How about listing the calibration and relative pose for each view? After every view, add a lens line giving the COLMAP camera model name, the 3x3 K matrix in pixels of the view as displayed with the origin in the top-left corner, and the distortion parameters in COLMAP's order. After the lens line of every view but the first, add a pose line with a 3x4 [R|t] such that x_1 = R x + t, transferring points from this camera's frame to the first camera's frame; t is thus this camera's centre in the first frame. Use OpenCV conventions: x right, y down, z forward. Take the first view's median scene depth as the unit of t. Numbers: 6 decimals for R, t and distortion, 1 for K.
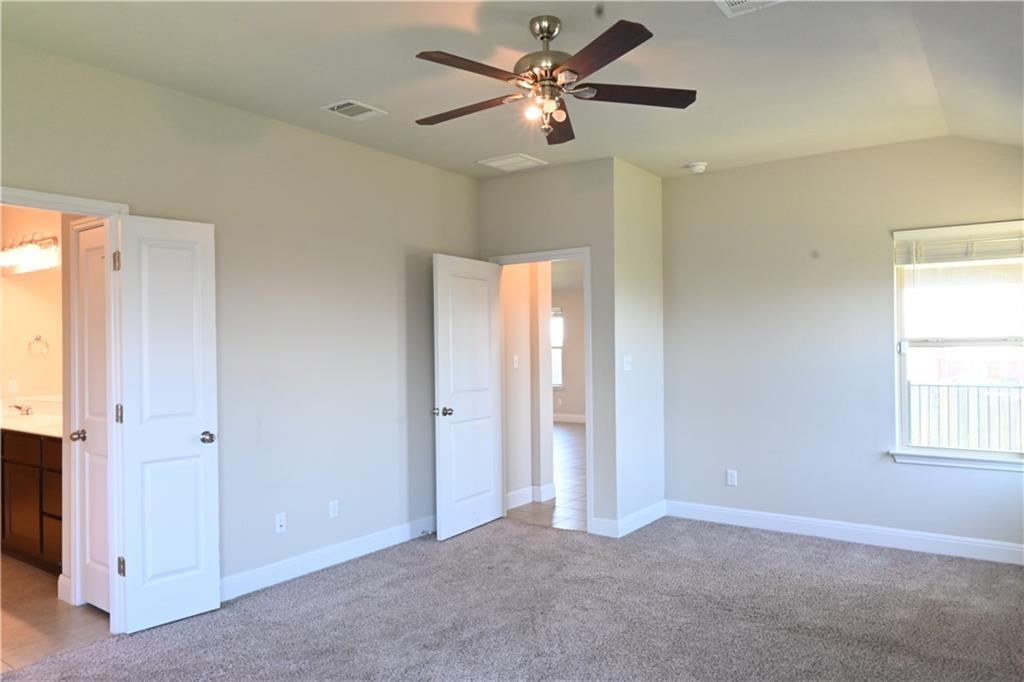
lens RADIAL K [[698.4, 0, 511.8], [0, 698.4, 338.6], [0, 0, 1]] dist [-0.006425, -0.000435]
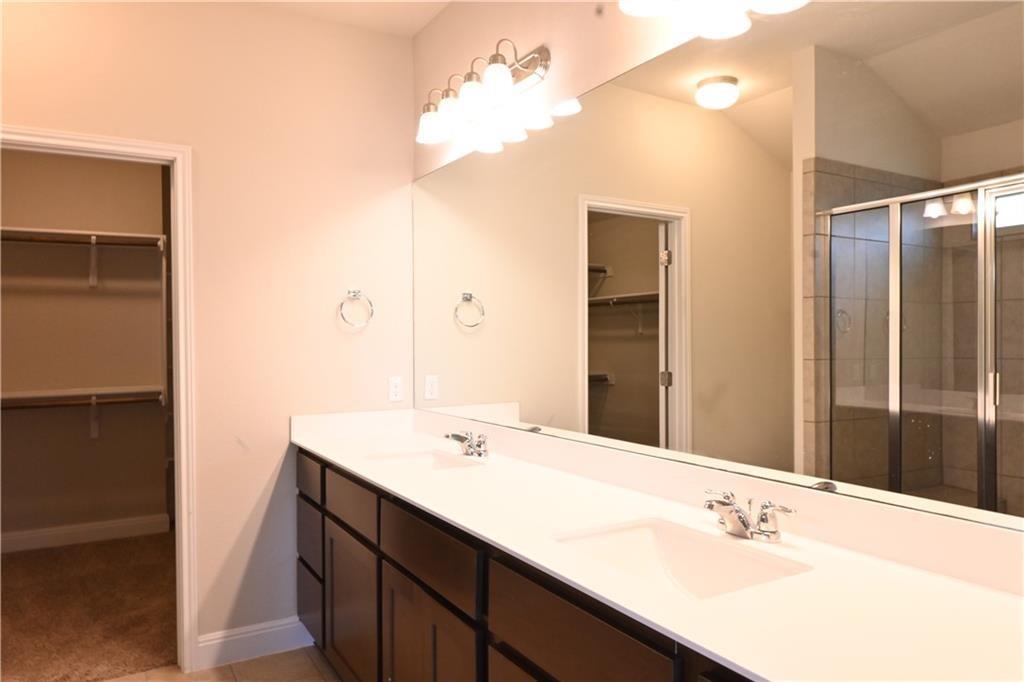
lens RADIAL K [[698.4, 0, 511.8], [0, 698.4, 338.6], [0, 0, 1]] dist [-0.006425, -0.000435]
pose [[0.915726, 0.002679, -0.401795, -0.493119], [0.002701, 0.999914, 0.012822, 0.027638], [0.401795, -0.012827, 0.915640, 0.593120]]
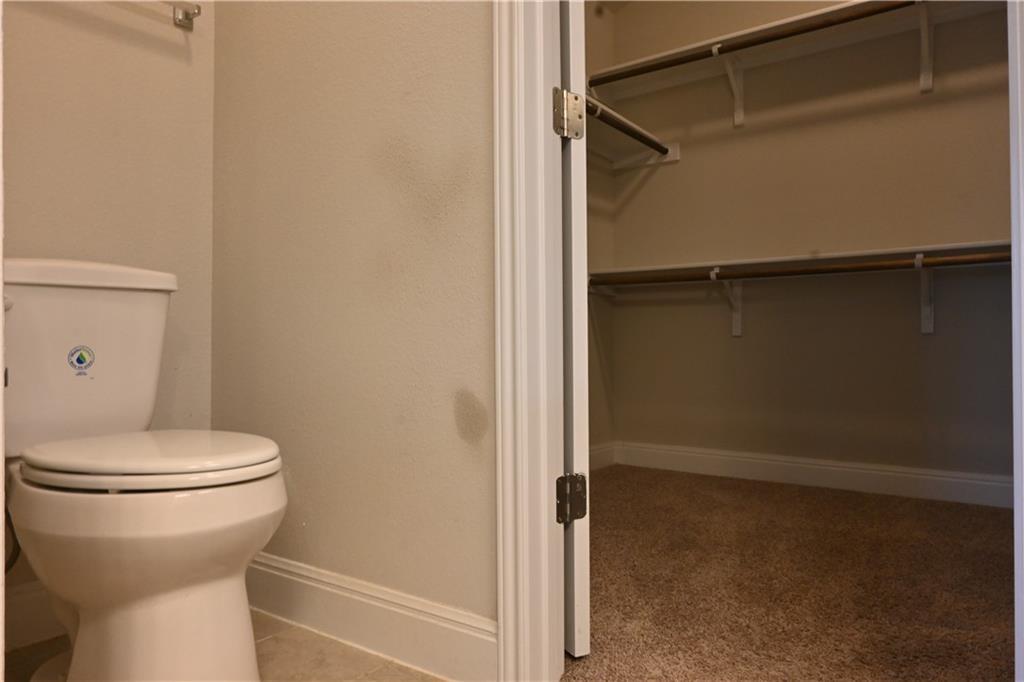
lens RADIAL K [[698.4, 0, 511.8], [0, 698.4, 338.6], [0, 0, 1]] dist [-0.006425, -0.000435]
pose [[-0.010738, -0.003150, -0.999937, -0.755869], [0.008582, 0.999958, -0.003243, 0.154540], [0.999906, -0.008616, -0.010710, 0.842145]]
